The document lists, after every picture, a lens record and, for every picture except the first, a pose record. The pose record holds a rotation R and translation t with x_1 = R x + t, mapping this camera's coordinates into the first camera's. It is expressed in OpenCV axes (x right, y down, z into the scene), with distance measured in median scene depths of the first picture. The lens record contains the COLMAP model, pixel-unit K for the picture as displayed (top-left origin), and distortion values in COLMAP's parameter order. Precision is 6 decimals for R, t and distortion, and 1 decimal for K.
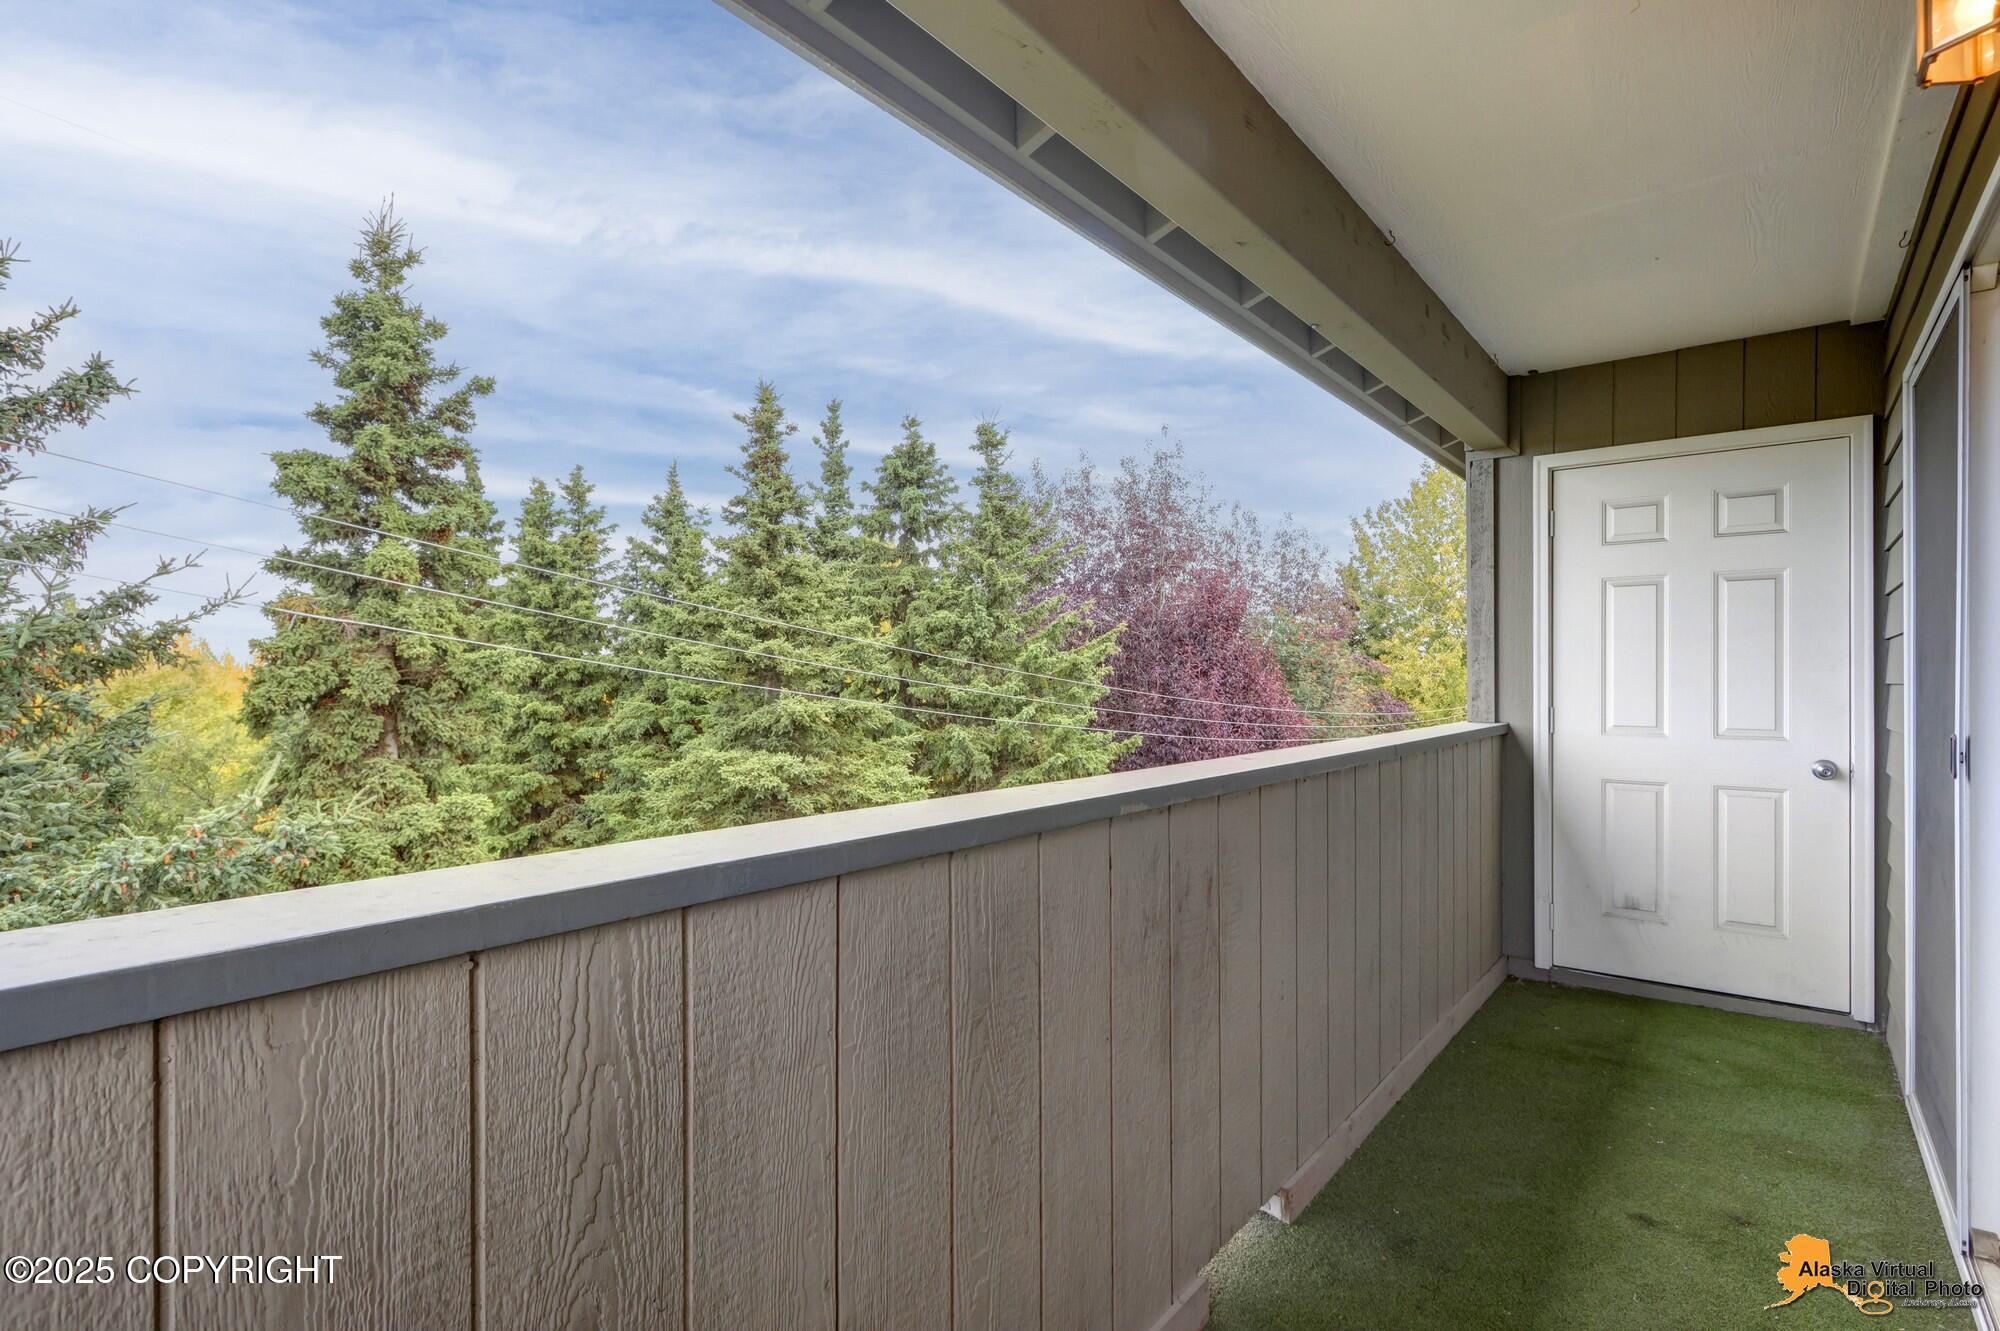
lens RADIAL K [[973.6, 0, 1001.7], [0, 973.6, 680.5], [0, 0, 1]] dist [0.007909, -0.001813]
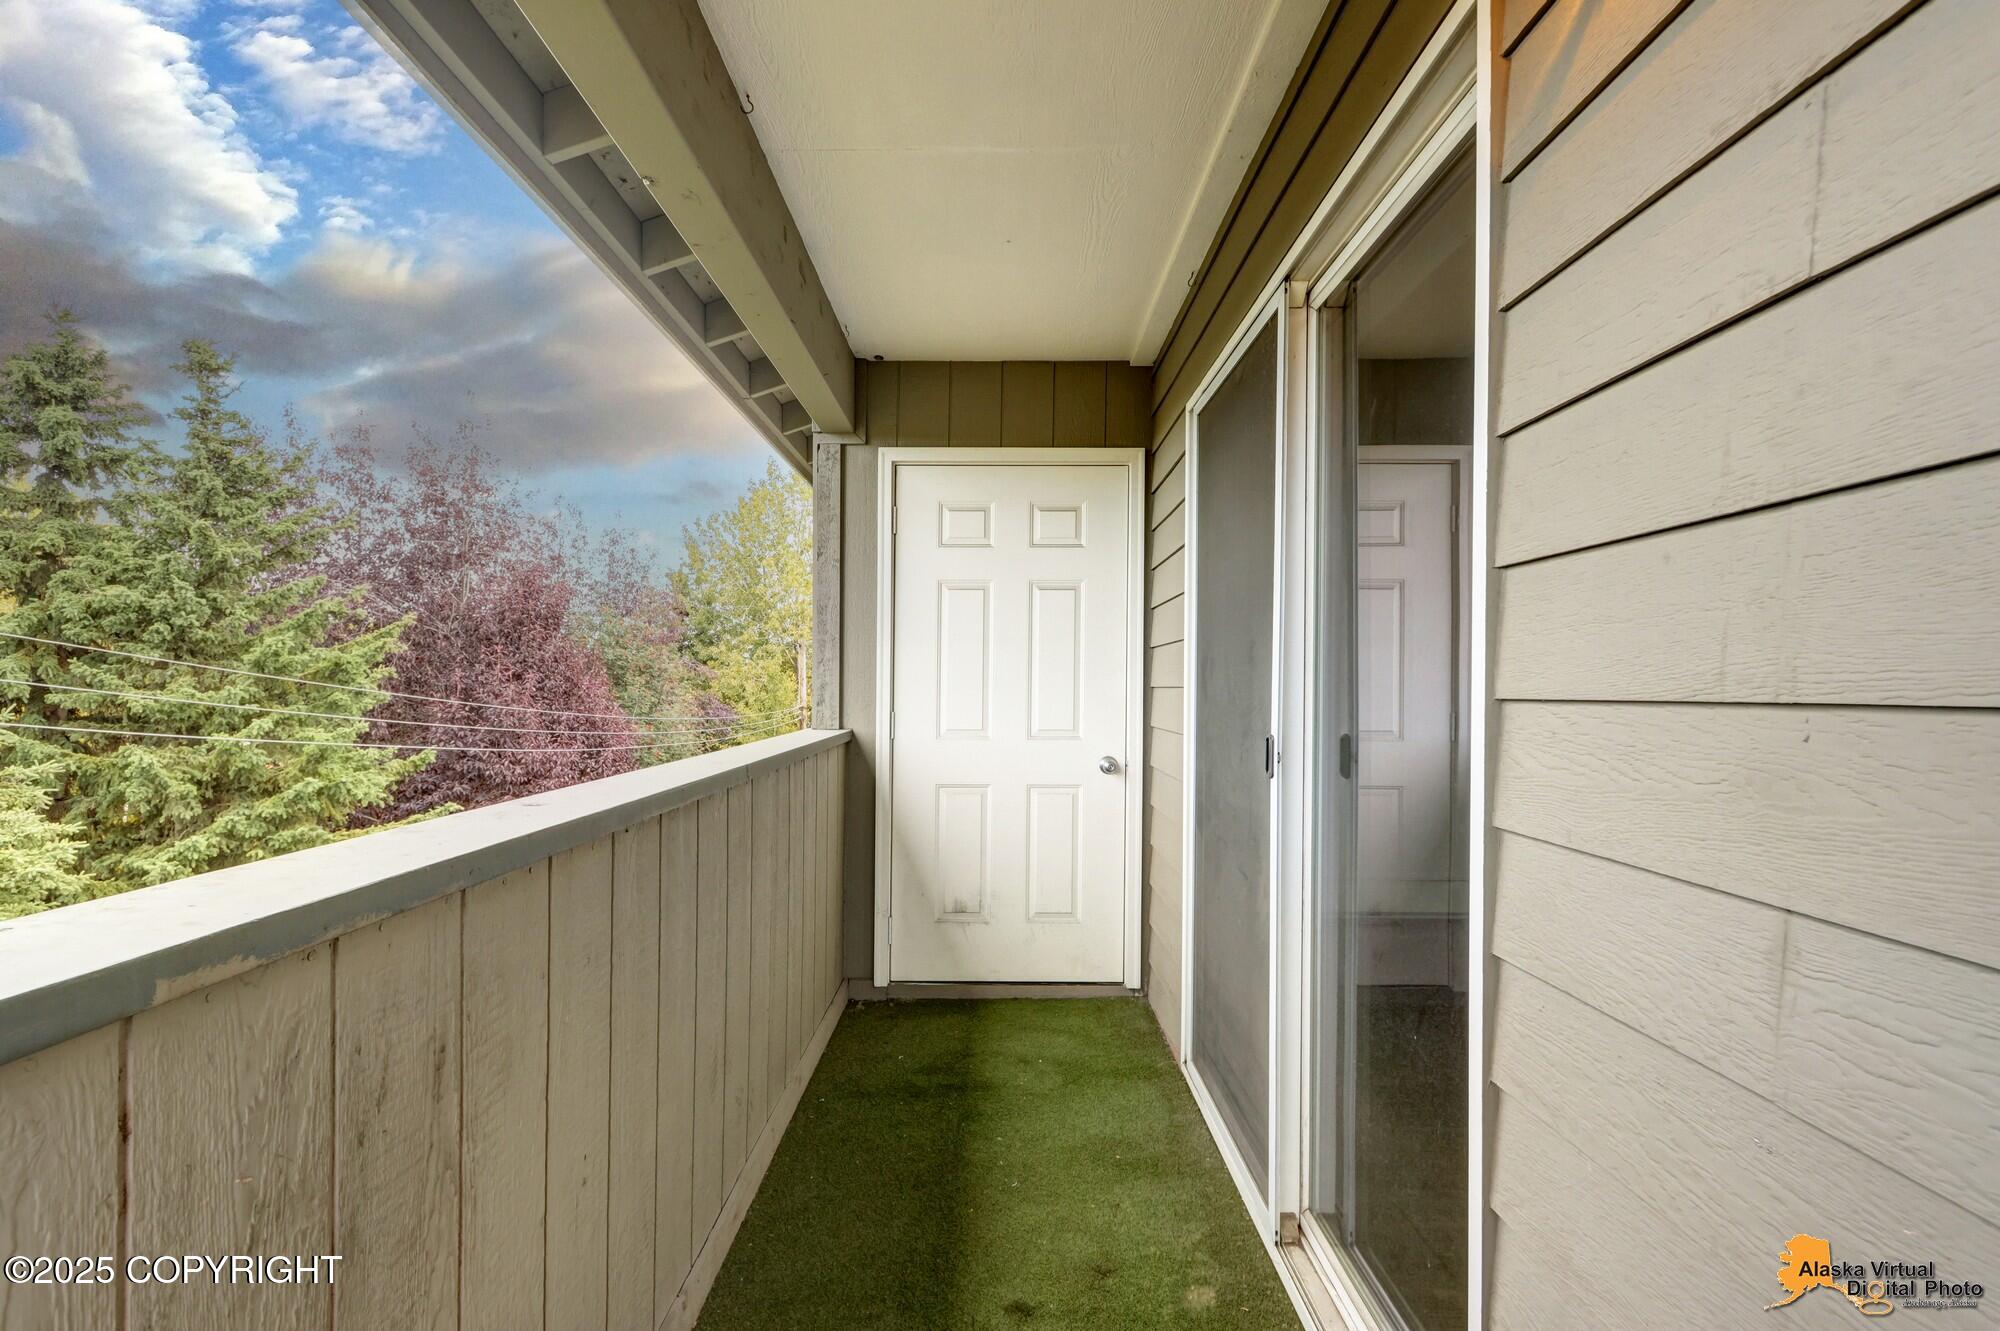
lens RADIAL K [[973.6, 0, 989.0], [0, 973.6, 659.4], [0, 0, 1]] dist [0.007909, -0.001813]
pose [[0.795100, 0.017578, 0.606224, 0.059071], [-0.001431, 0.999631, -0.027109, 0.001850], [-0.606477, 0.020687, 0.794832, 0.183395]]
